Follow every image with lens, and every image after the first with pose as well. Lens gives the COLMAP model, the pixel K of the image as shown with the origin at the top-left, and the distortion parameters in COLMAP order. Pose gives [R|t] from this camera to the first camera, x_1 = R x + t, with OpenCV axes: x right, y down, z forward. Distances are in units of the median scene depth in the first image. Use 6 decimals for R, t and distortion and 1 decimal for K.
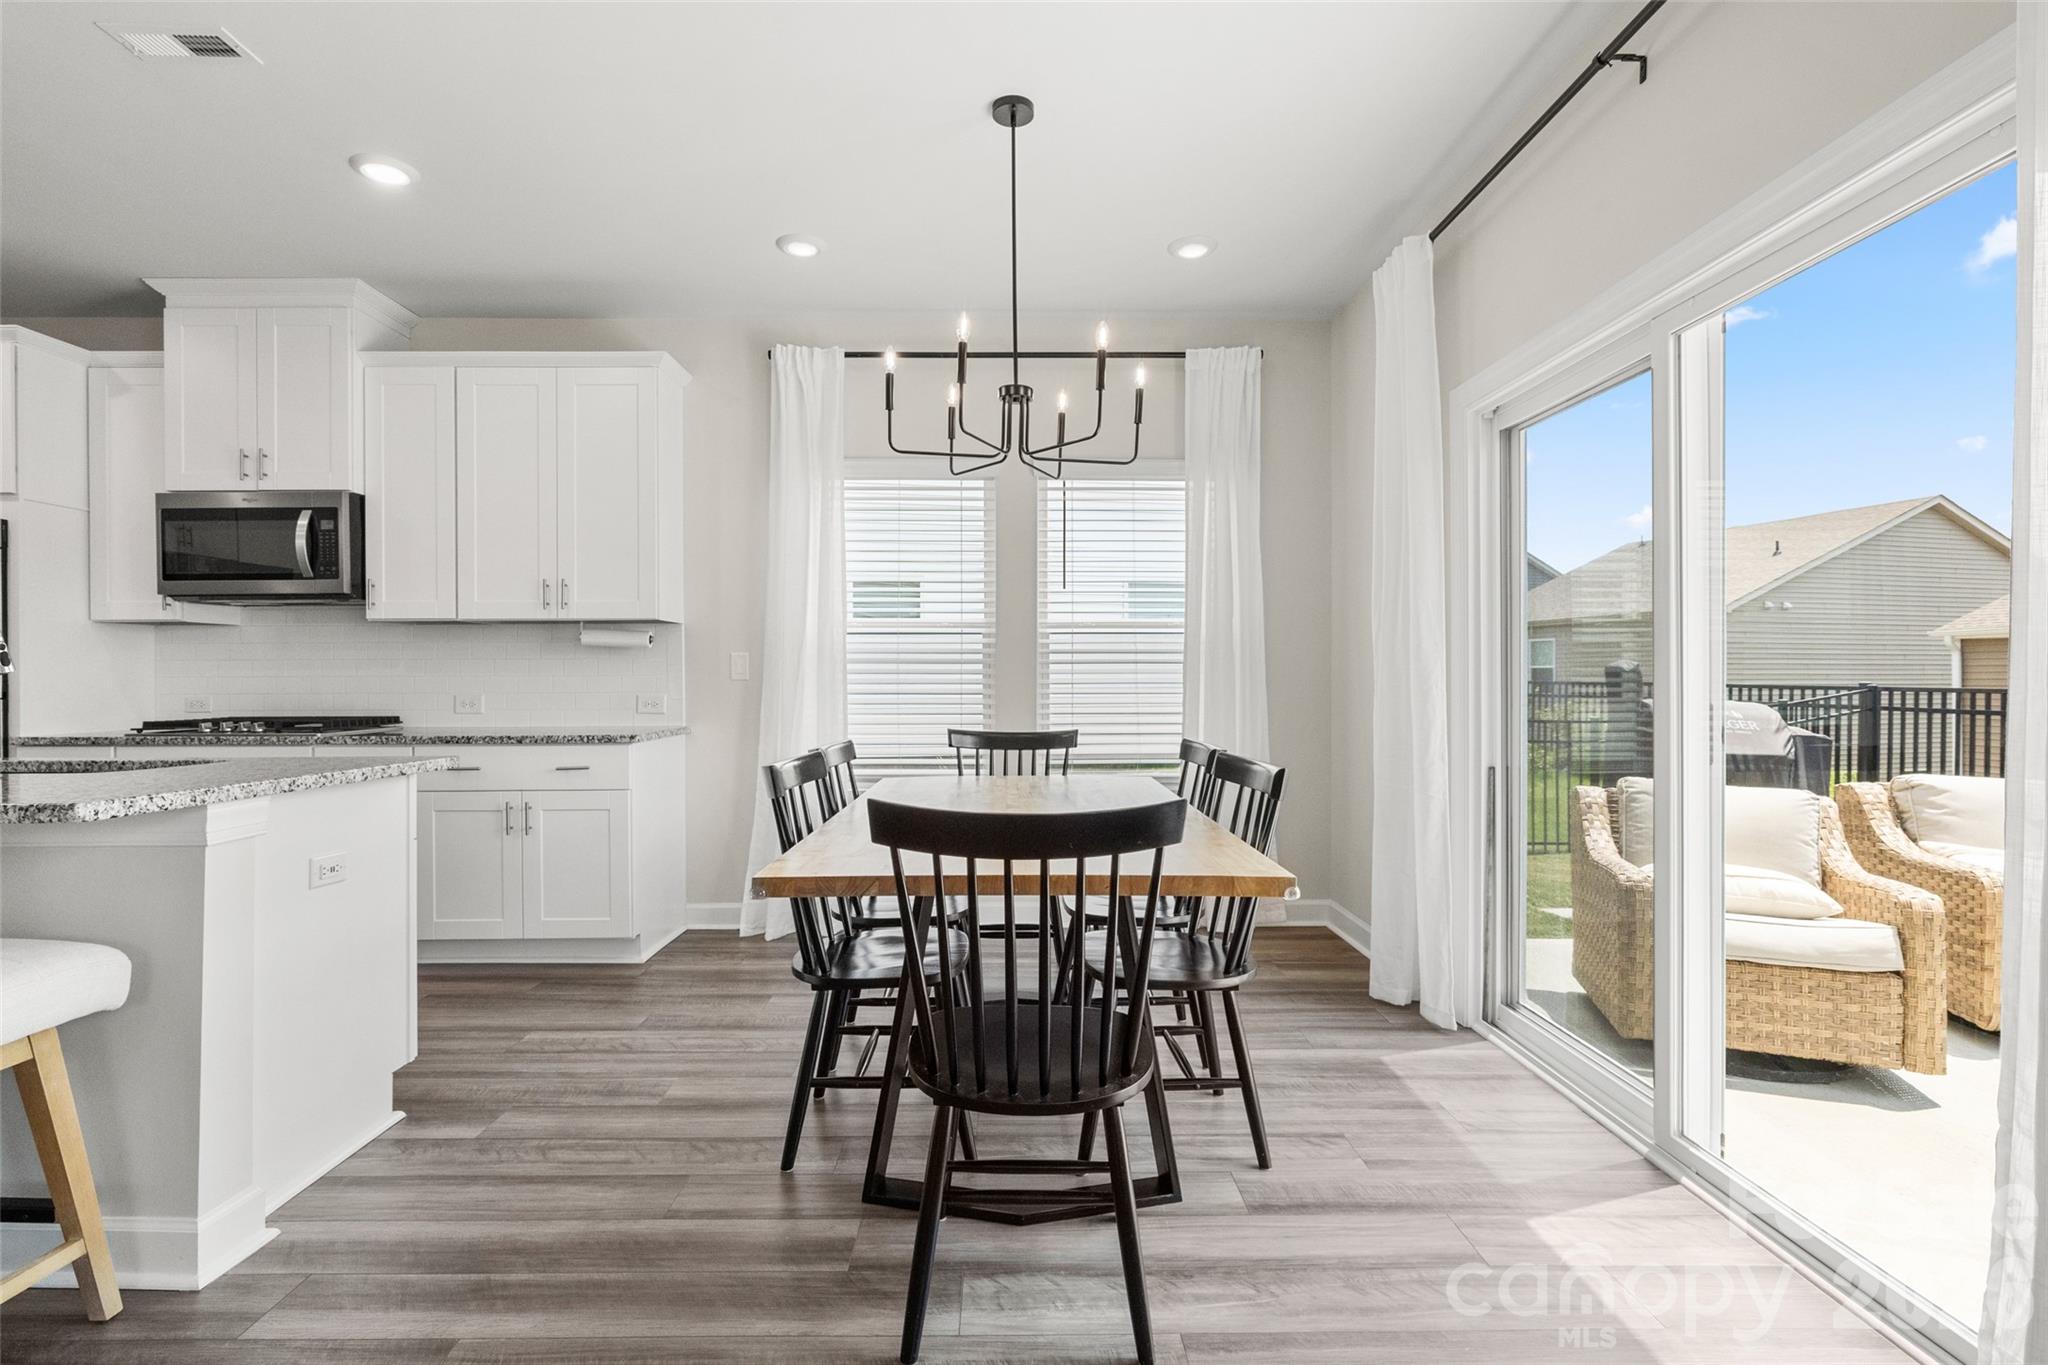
lens RADIAL K [[966.6, 0, 1028.4], [0, 966.6, 680.9], [0, 0, 1]] dist [-0.006148, -0.000055]
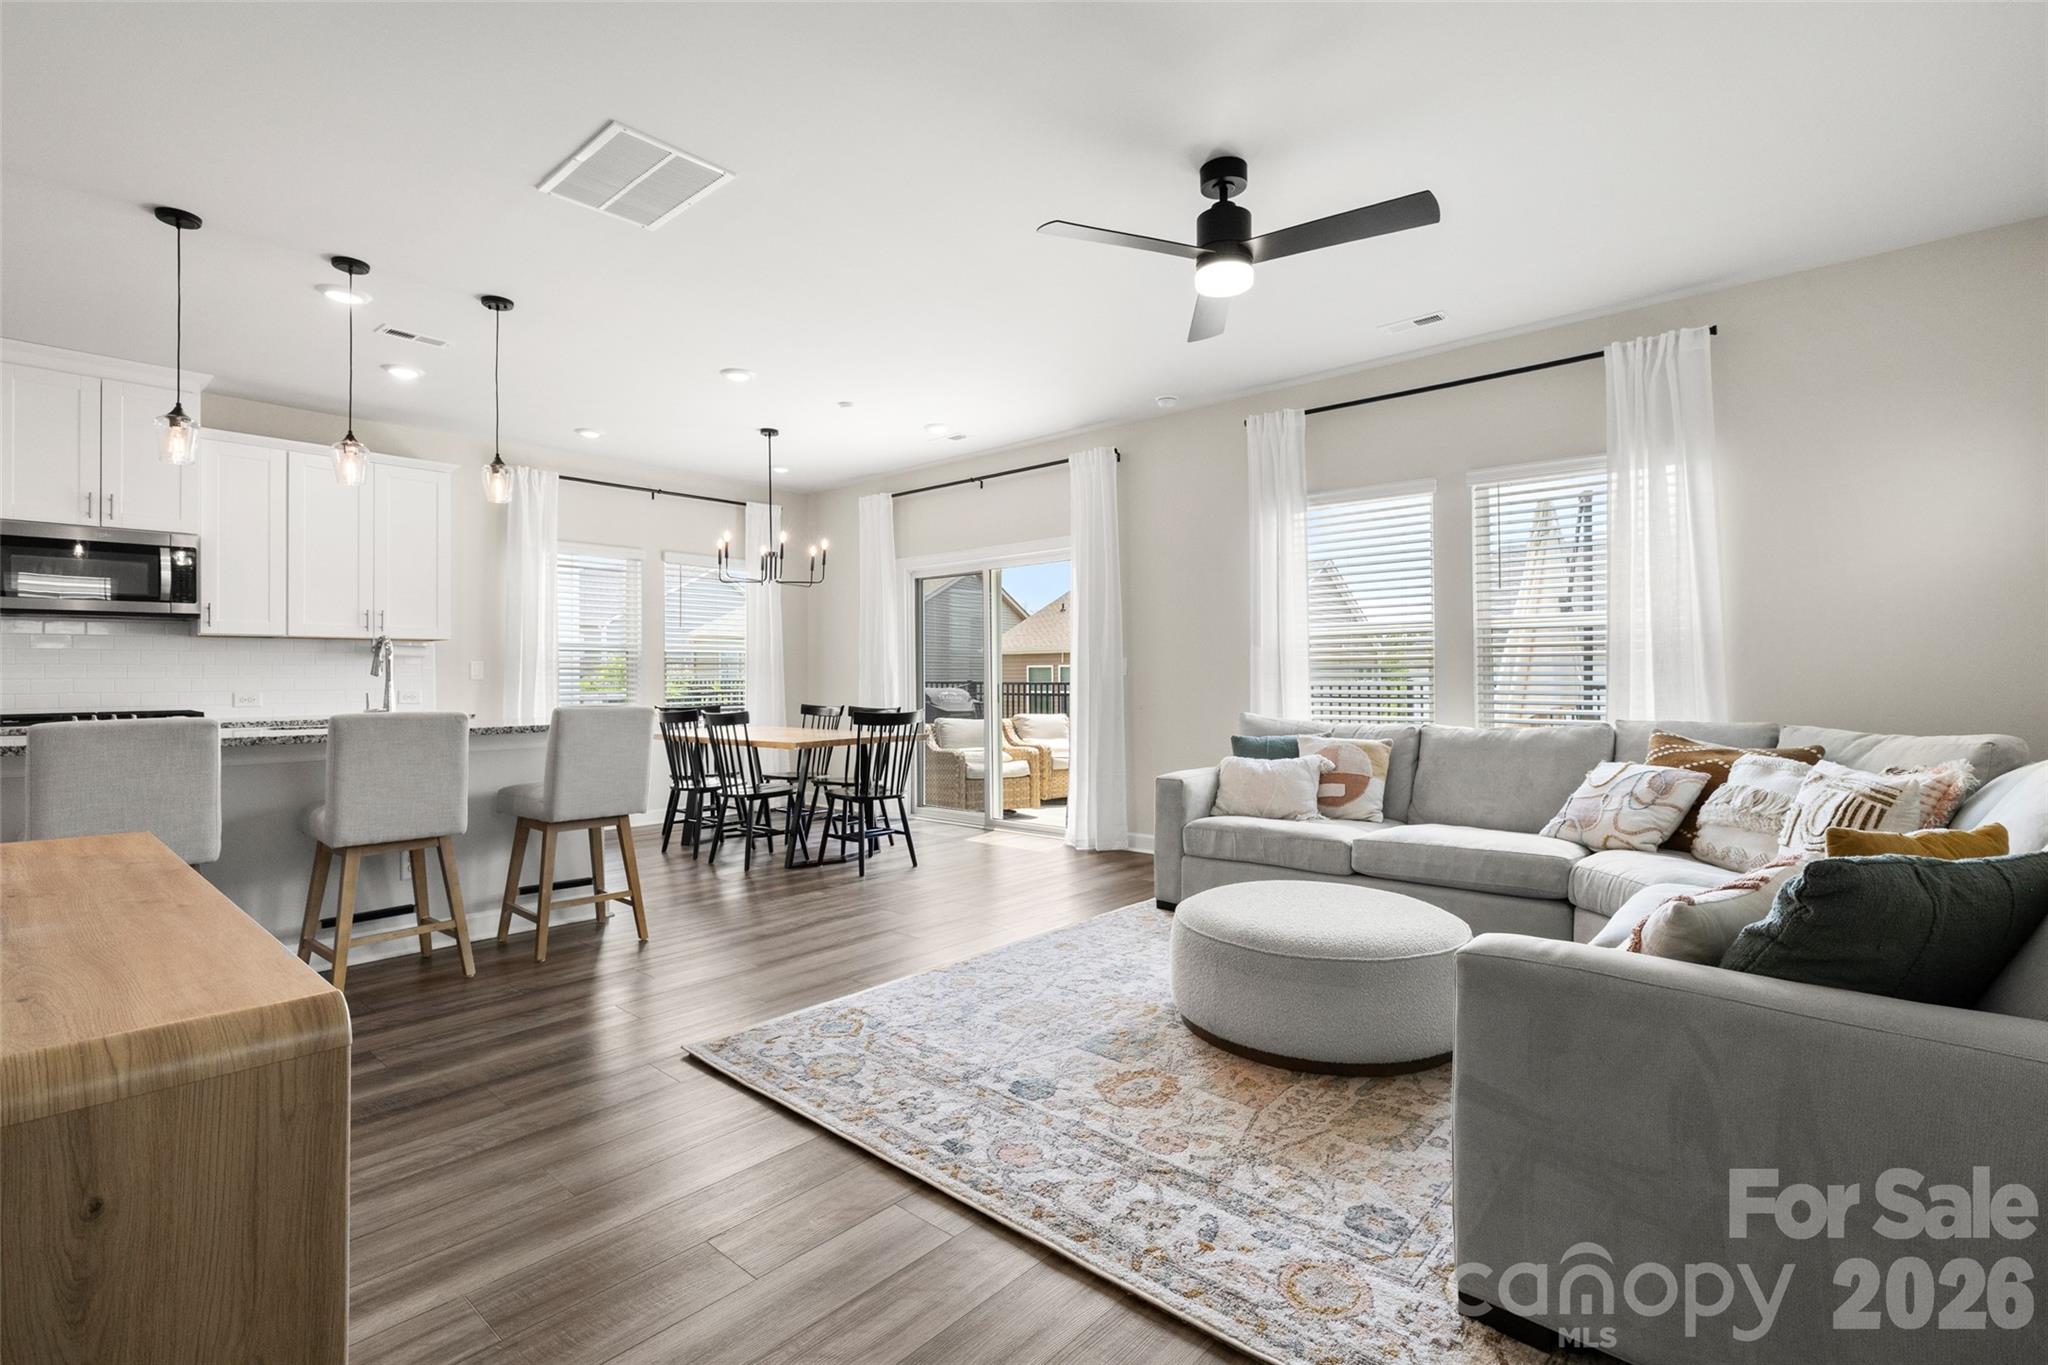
lens RADIAL K [[939.4, 0, 1018.1], [0, 939.4, 669.5], [0, 0, 1]] dist [-0.001136, -0.000140]
pose [[0.679223, 0.003765, 0.733922, -0.922148], [0.006747, 0.999913, -0.011373, 0.005939], [-0.733901, 0.012677, 0.679138, -0.701946]]
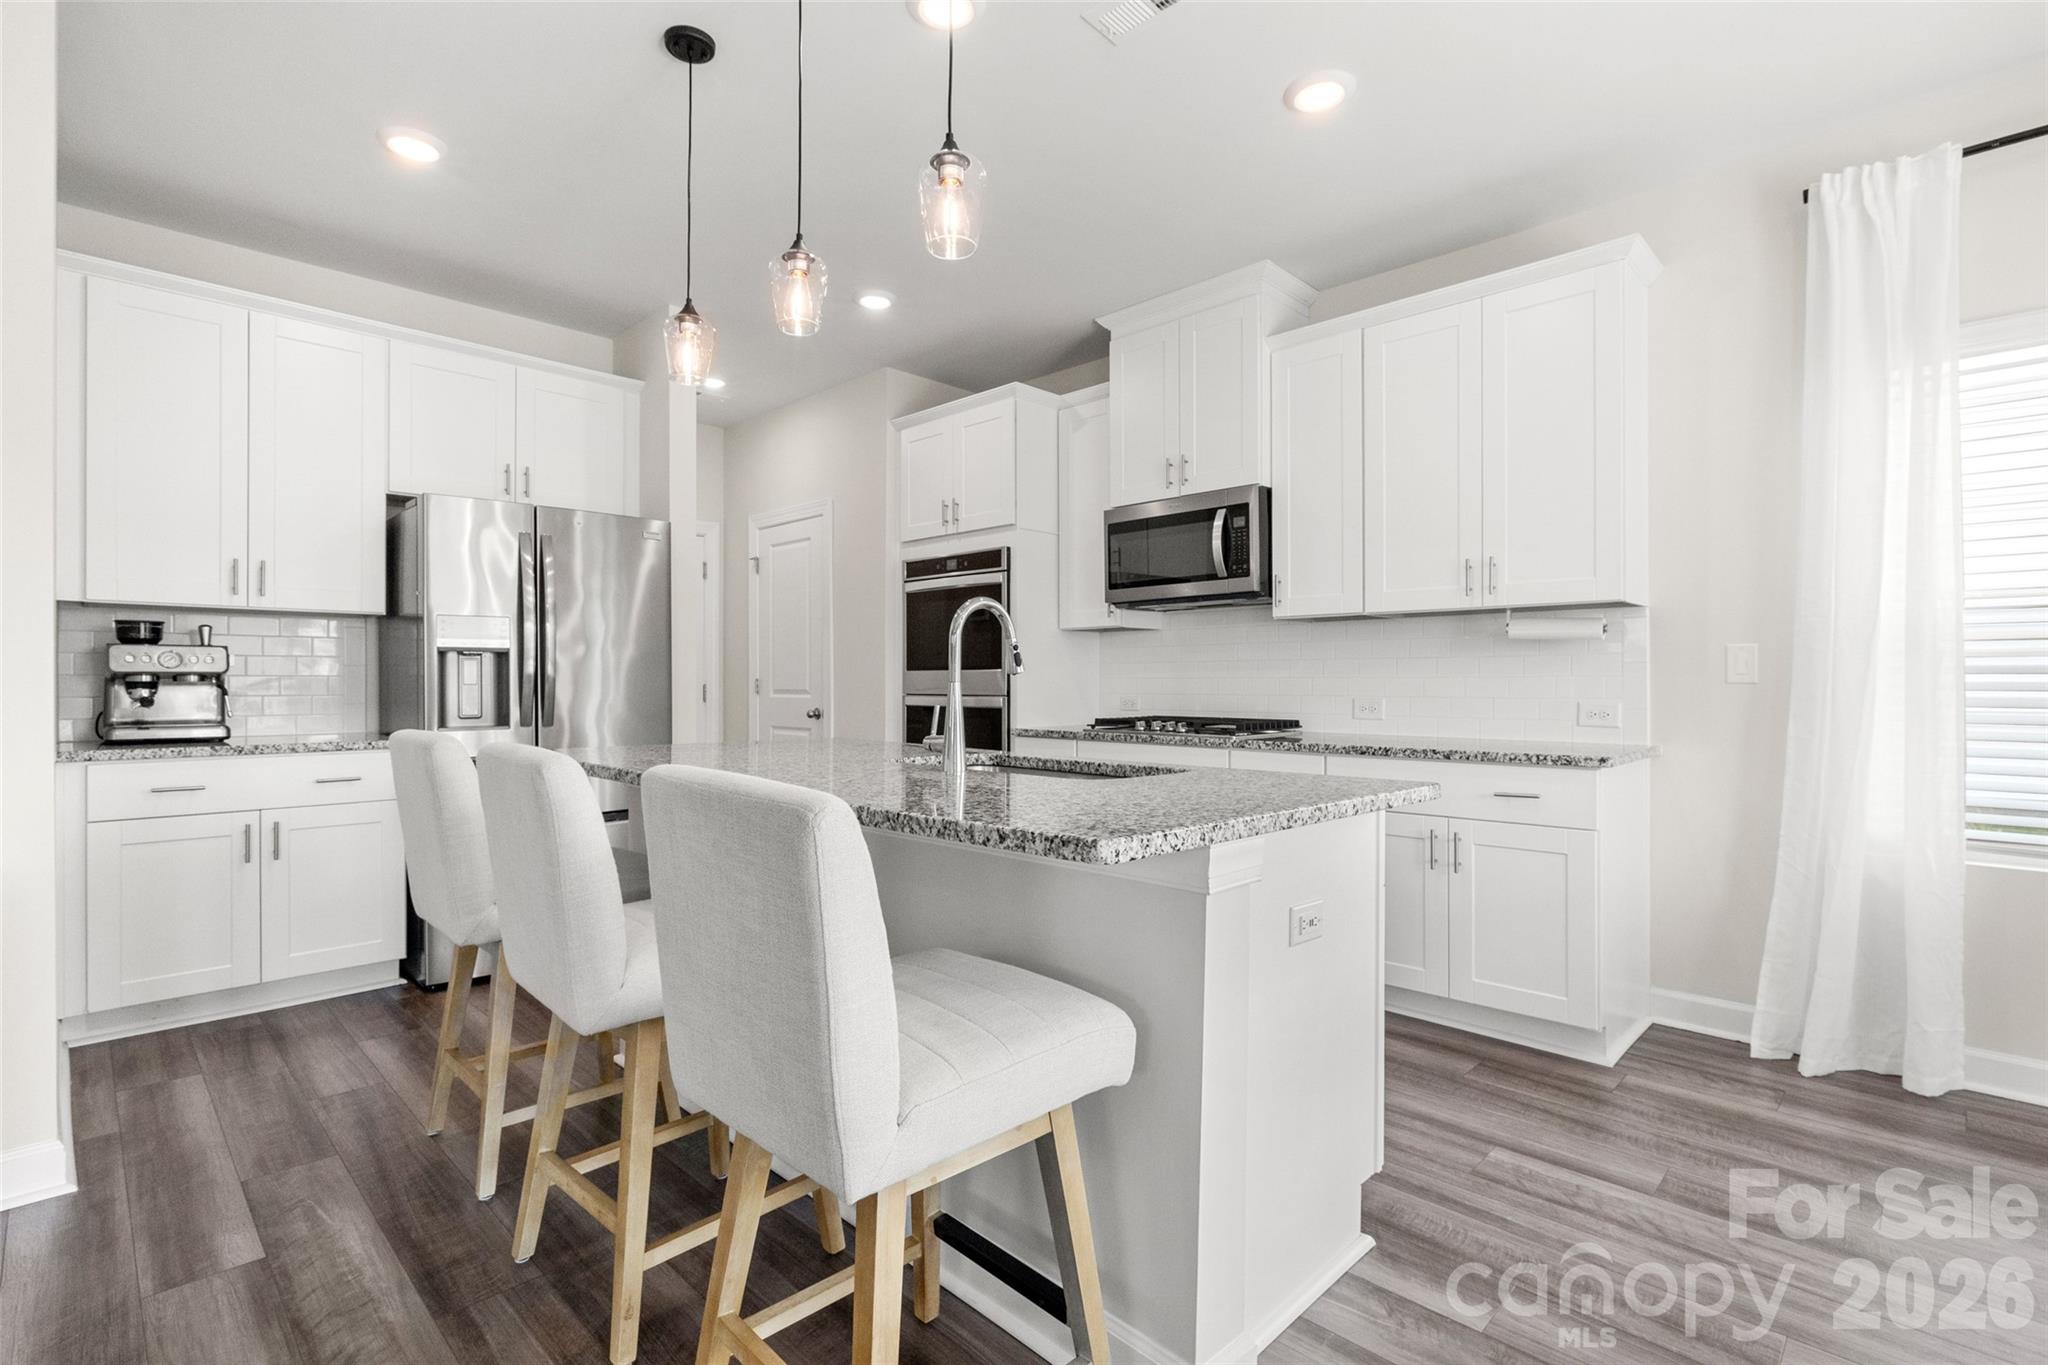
lens RADIAL K [[956.0, 0, 1014.9], [0, 956.0, 684.3], [0, 0, 1]] dist [-0.006685, -0.000133]
pose [[0.696770, 0.005634, -0.717273, -0.197540], [-0.004717, 0.999984, 0.003272, 0.000161], [0.717279, 0.001104, 0.696785, 0.168544]]
